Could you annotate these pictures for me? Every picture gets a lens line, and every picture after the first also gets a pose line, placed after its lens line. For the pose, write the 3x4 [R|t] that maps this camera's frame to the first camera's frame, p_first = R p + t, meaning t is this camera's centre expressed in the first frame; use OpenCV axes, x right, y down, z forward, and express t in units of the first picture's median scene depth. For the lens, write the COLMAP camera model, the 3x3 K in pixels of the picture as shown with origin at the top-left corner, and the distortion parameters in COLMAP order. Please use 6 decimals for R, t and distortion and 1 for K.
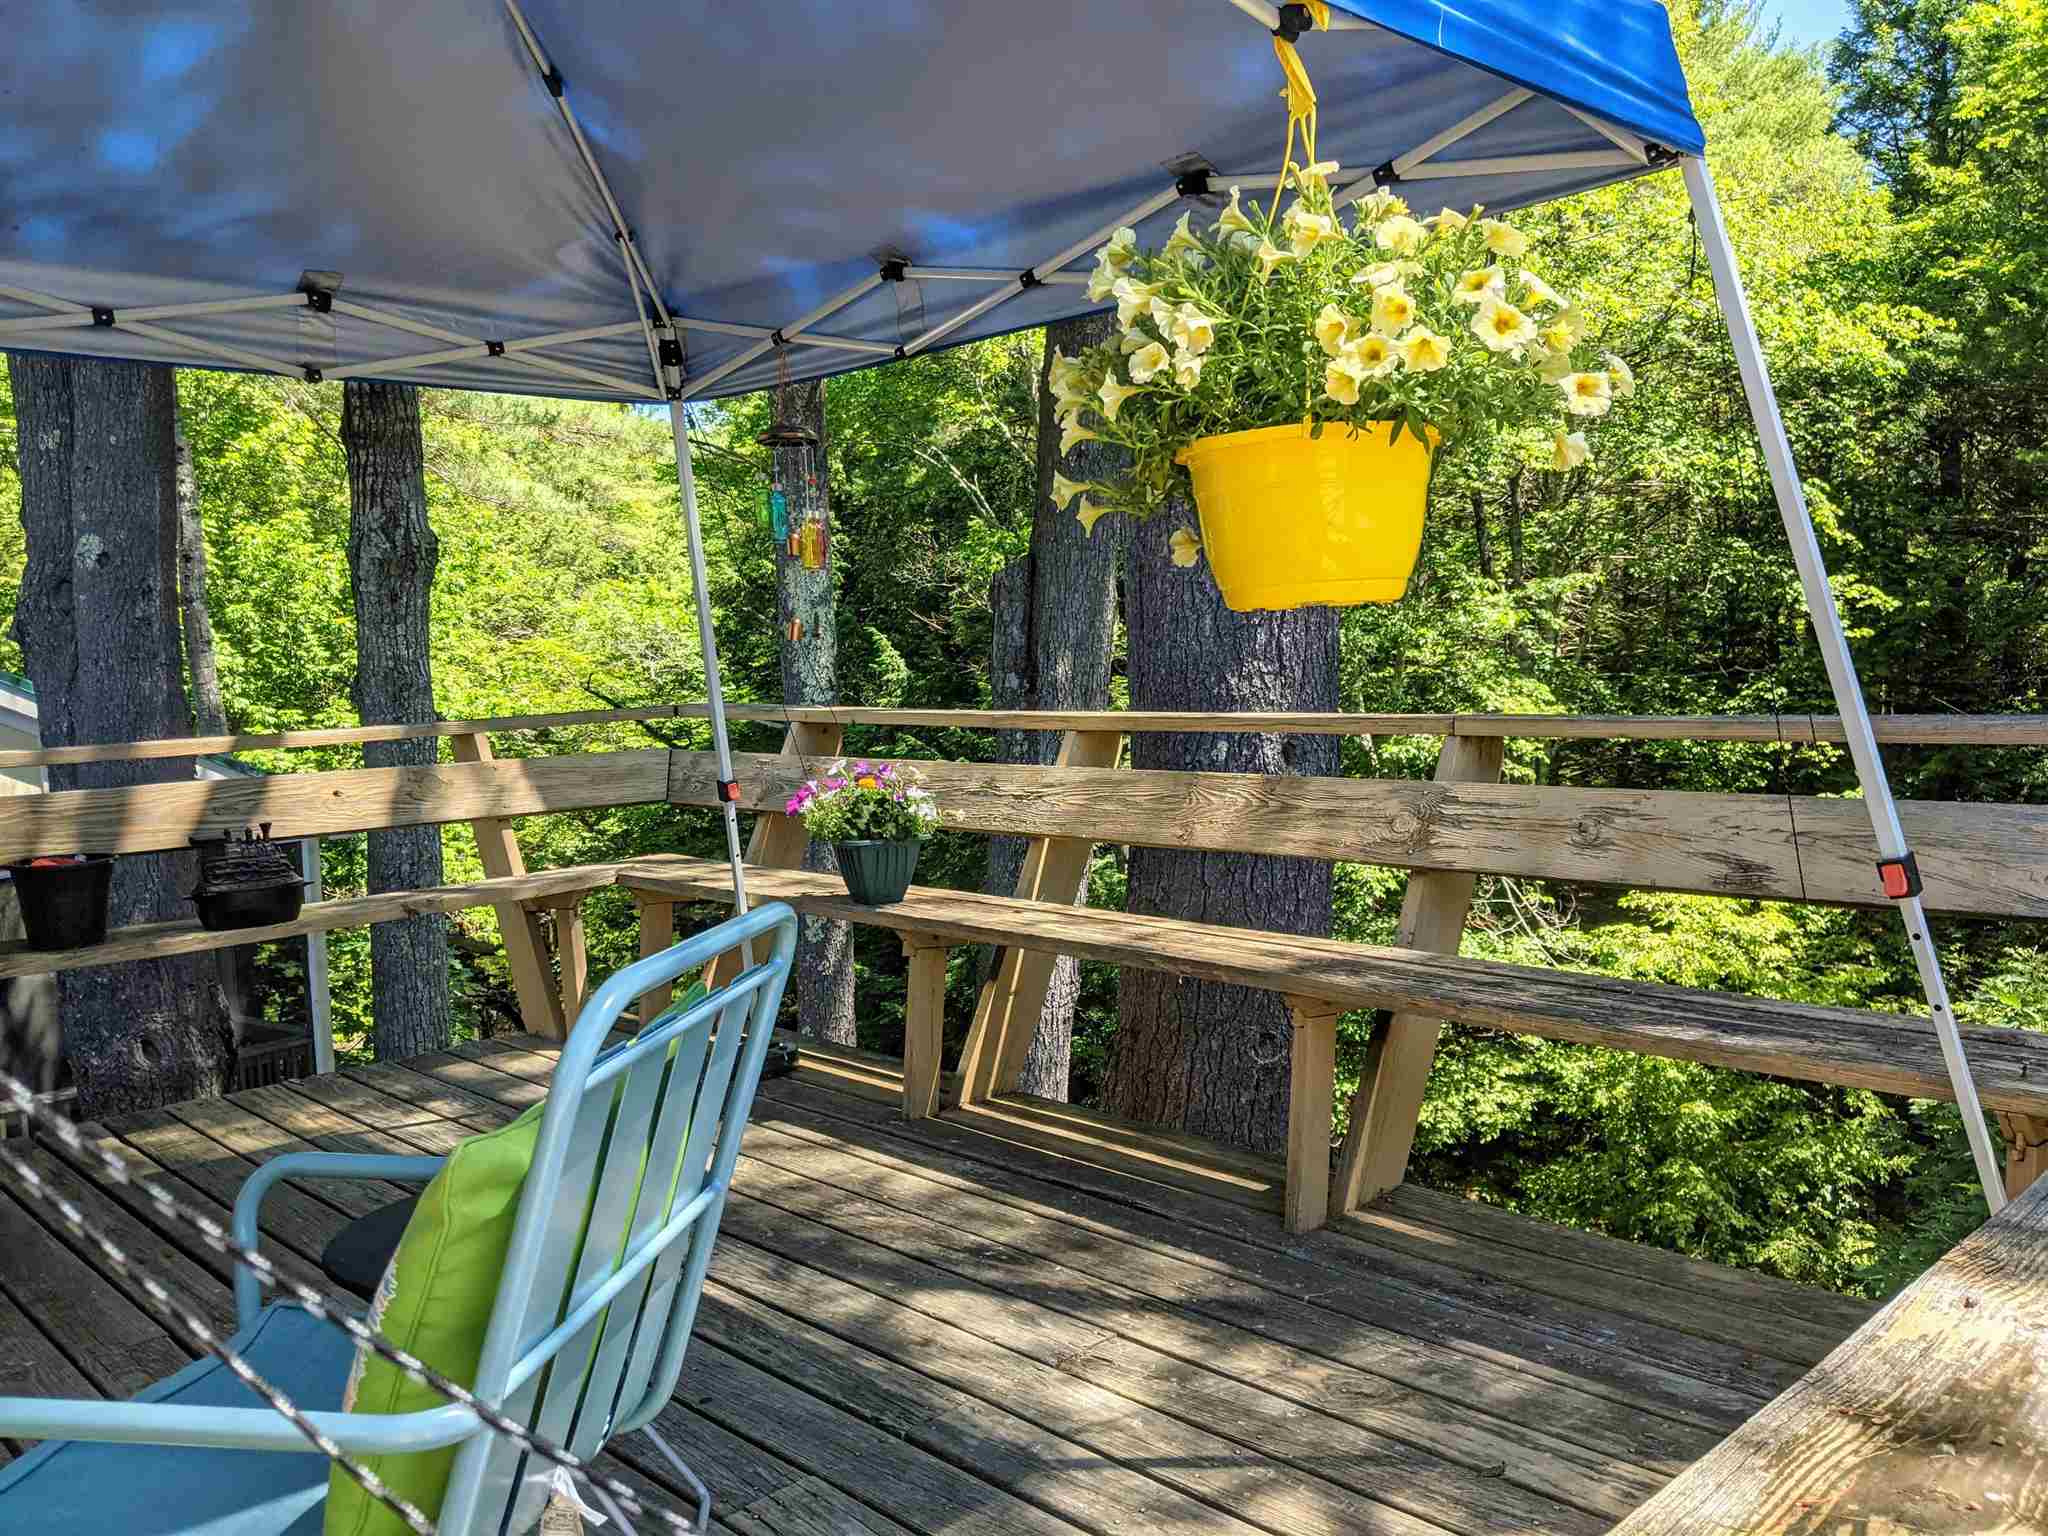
lens RADIAL K [[1630.5, 0, 1077.0], [0, 1630.5, 816.2], [0, 0, 1]] dist [0.163348, -0.329737]
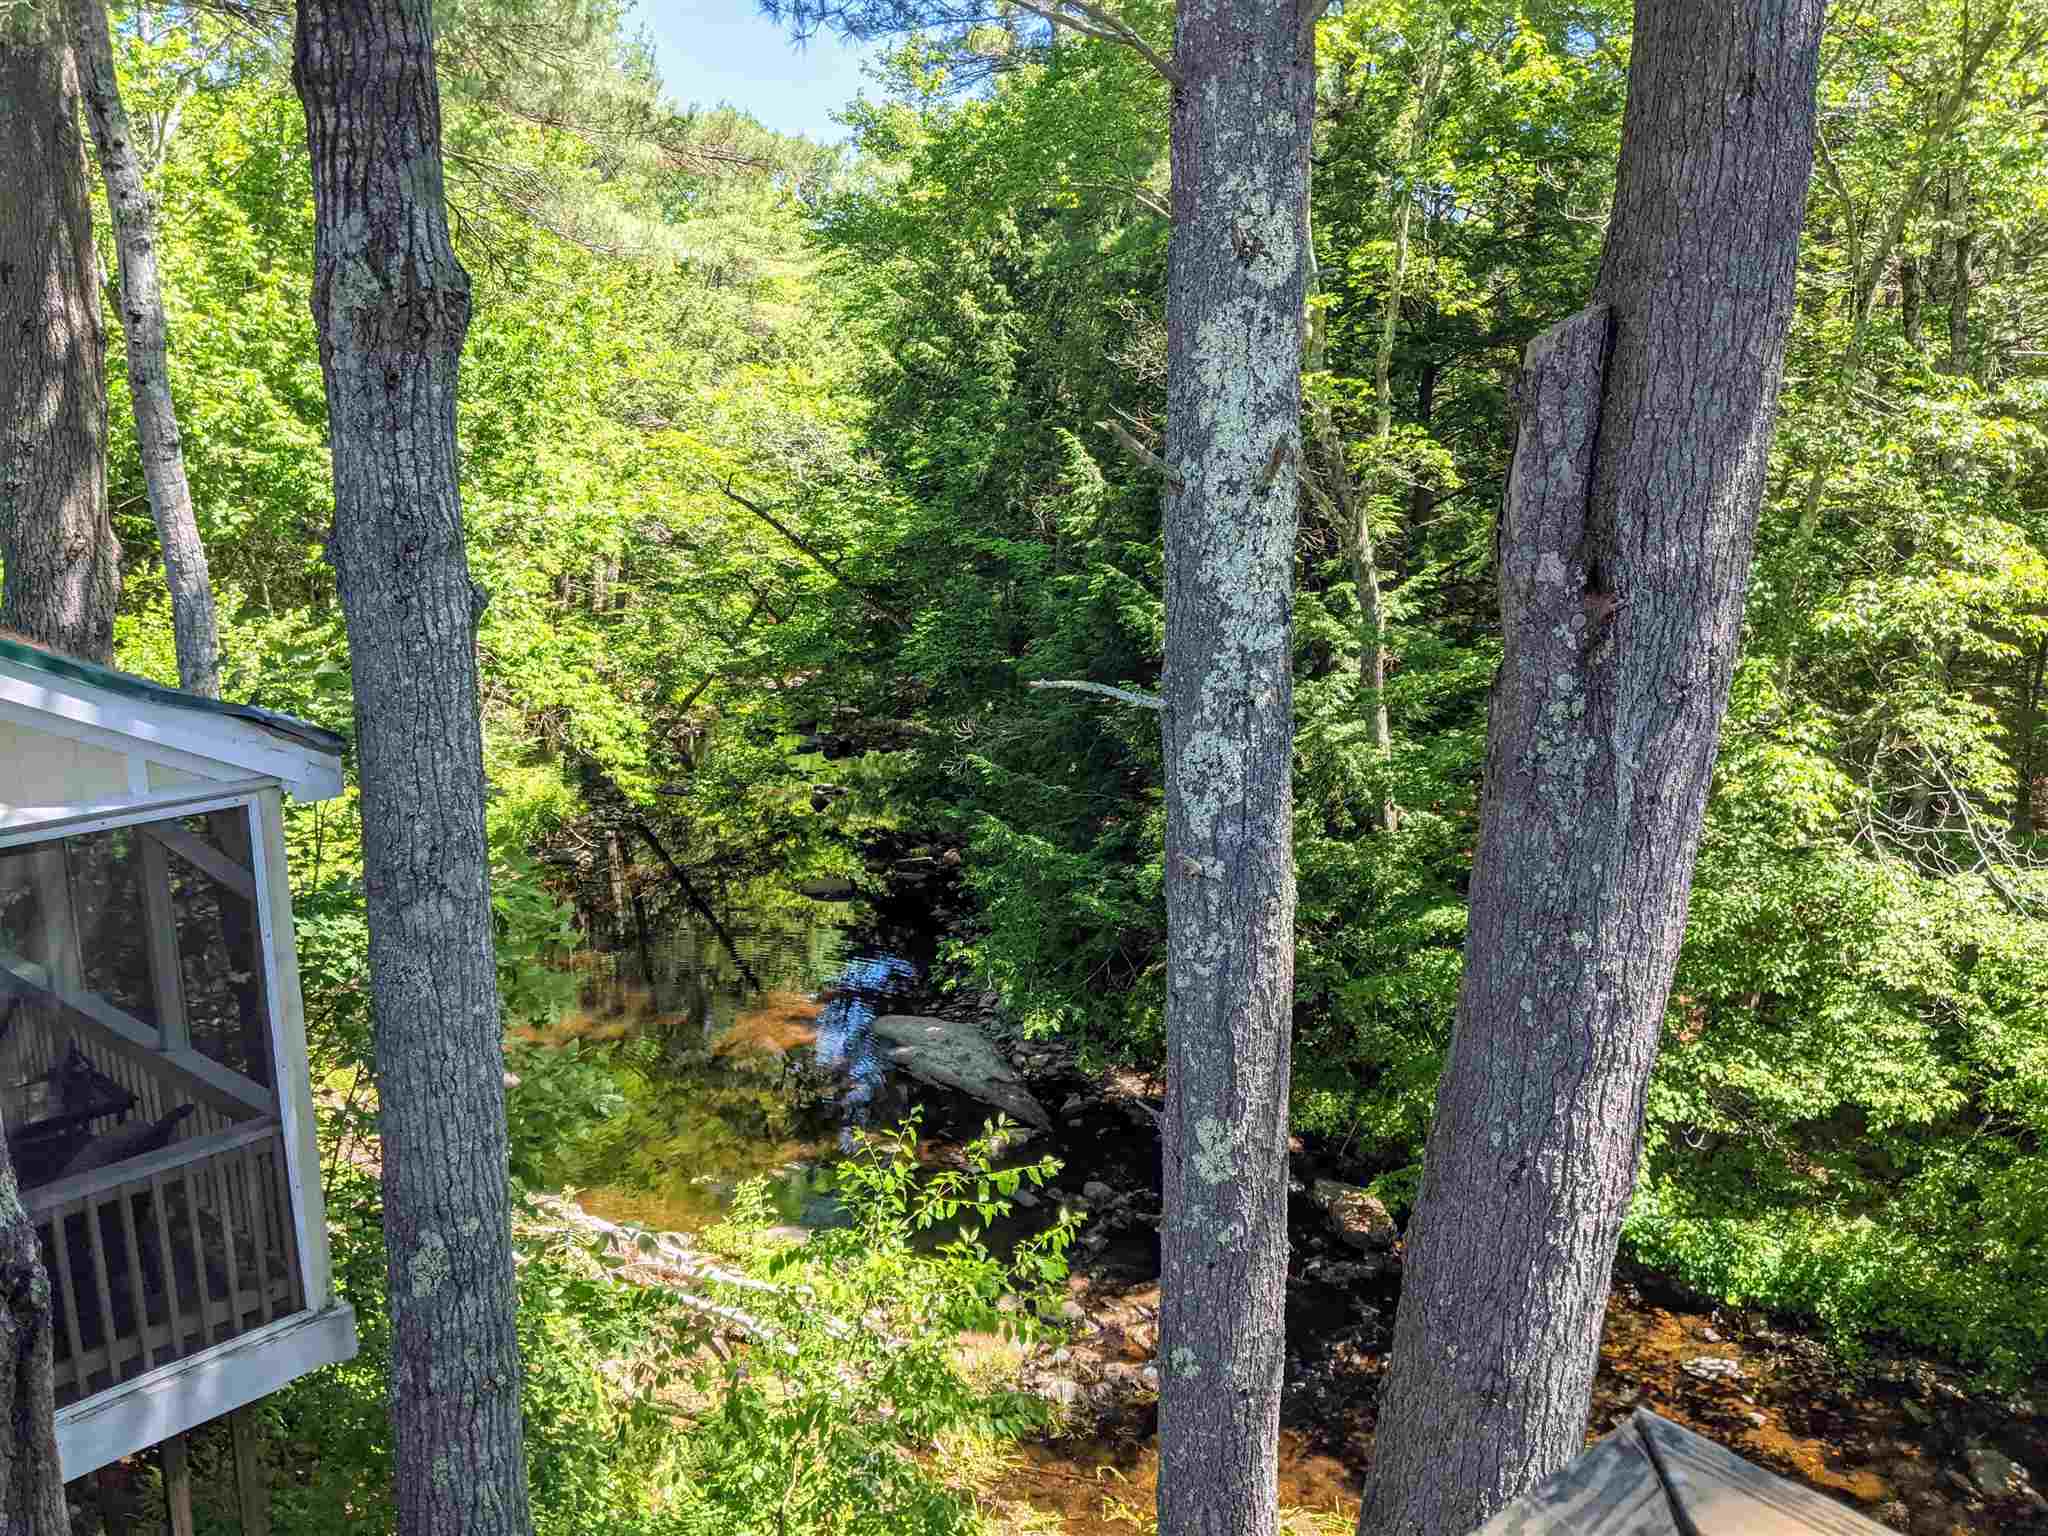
lens RADIAL K [[1630.5, 0, 1077.0], [0, 1630.5, 816.2], [0, 0, 1]] dist [0.163348, -0.329737]
pose [[0.996370, 0.036697, -0.076814, -0.036051], [-0.027217, 0.992278, 0.121014, -0.016449], [0.080662, -0.118484, 0.989674, 0.121714]]
